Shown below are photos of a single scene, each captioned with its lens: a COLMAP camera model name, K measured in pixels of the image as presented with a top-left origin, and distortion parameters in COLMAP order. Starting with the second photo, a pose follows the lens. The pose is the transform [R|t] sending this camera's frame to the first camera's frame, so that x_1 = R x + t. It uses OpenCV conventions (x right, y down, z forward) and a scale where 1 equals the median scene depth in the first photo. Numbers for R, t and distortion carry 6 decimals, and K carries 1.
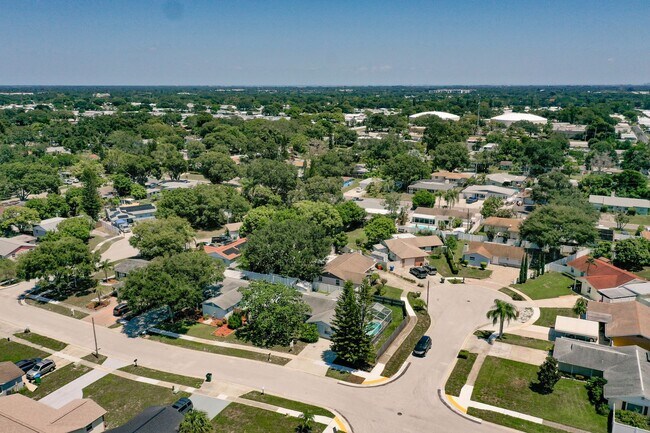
lens RADIAL K [[513.4, 0, 321.8], [0, 513.4, 217.8], [0, 0, 1]] dist [0.002379, 0.002451]
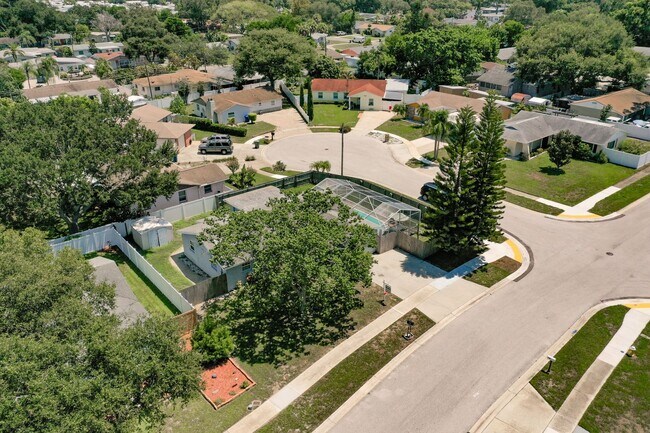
lens RADIAL K [[513.4, 0, 321.8], [0, 513.4, 217.8], [0, 0, 1]] dist [0.002379, 0.002451]
pose [[0.398304, -0.389976, 0.830224, -0.457818], [0.239683, 0.917922, 0.316181, 0.022626], [-0.885384, 0.073054, 0.459083, 0.843629]]
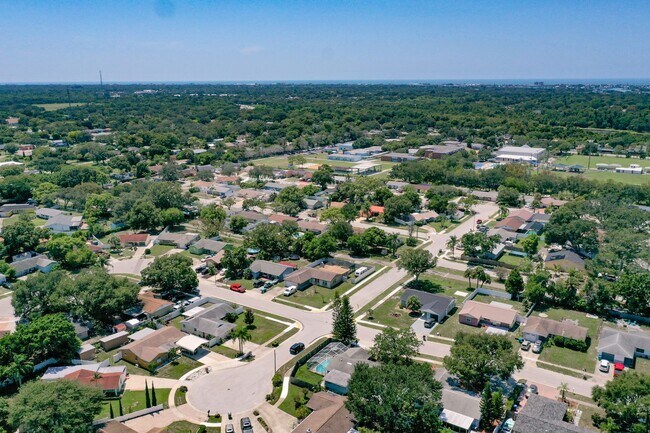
lens RADIAL K [[523.1, 0, 321.8], [0, 523.1, 231.5], [0, 0, 1]] dist [0.002916, -0.001805]
pose [[-0.995384, -0.016201, 0.094596, -0.026512], [0.034637, 0.858576, 0.511515, -0.899416], [-0.089505, 0.512430, -0.854052, 2.235728]]
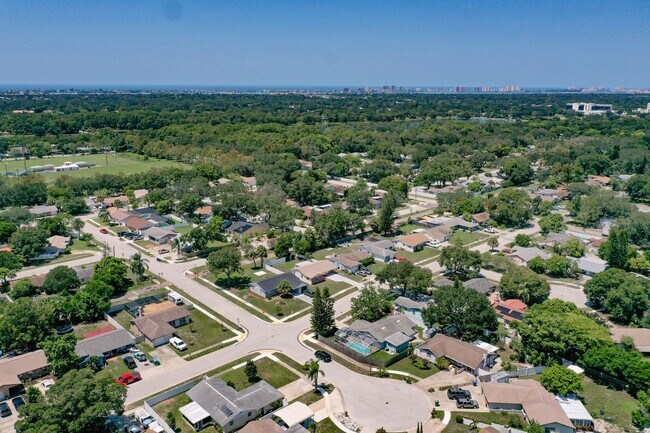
lens RADIAL K [[513.4, 0, 321.8], [0, 513.4, 217.8], [0, 0, 1]] dist [0.002379, 0.002451]
pose [[-0.339285, 0.239091, -0.909792, 1.514940], [-0.241248, 0.912698, 0.329822, -0.636742], [0.909222, 0.331389, -0.251985, 1.272473]]
